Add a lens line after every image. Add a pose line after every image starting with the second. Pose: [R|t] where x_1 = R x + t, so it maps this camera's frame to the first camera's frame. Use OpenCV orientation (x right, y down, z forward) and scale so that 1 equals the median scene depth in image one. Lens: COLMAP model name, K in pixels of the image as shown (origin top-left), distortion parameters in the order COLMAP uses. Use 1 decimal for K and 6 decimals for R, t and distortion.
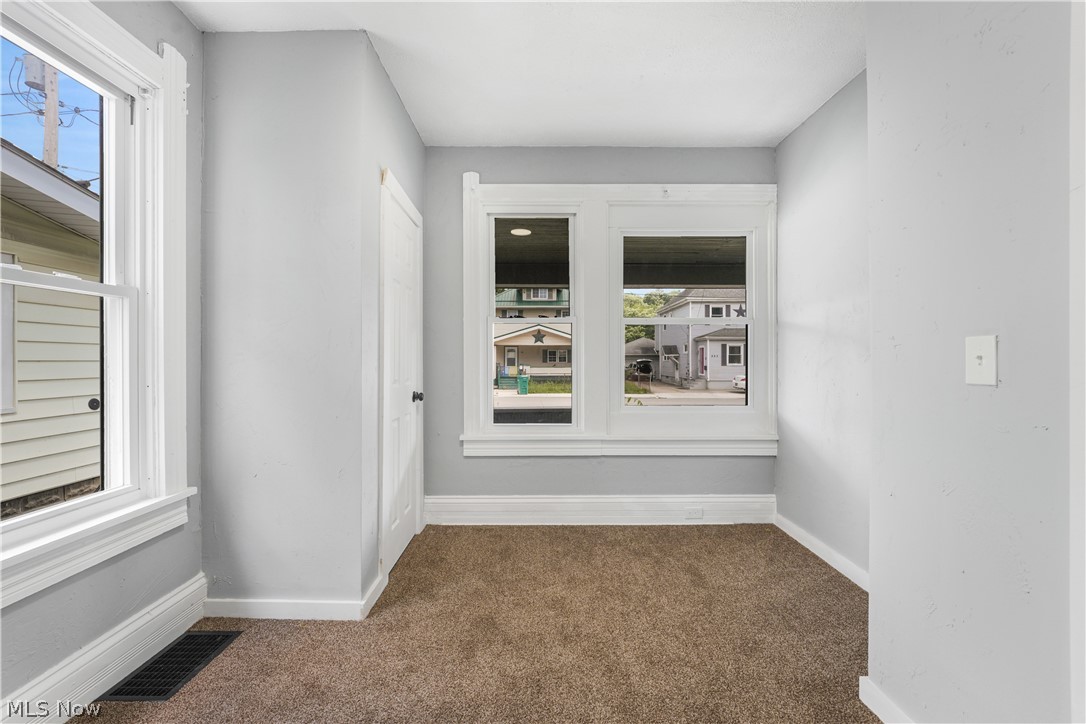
lens RADIAL K [[447.8, 0, 543.0], [0, 447.8, 362.0], [0, 0, 1]] dist [-0.001612, -0.000127]
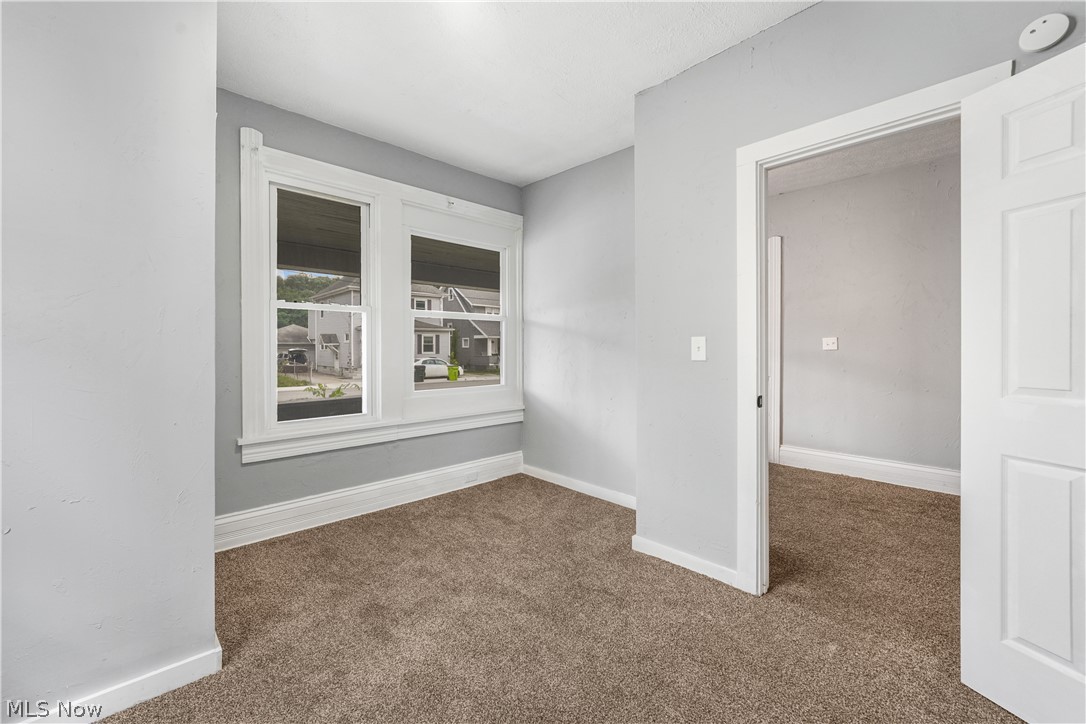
lens RADIAL K [[440.8, 0, 541.6], [0, 440.8, 352.6], [0, 0, 1]] dist [0.001916, 0.000224]
pose [[0.728227, -0.007658, 0.685294, -0.335074], [0.005219, 0.999971, 0.005629, -0.000489], [-0.685316, -0.000522, 0.728245, 0.010414]]
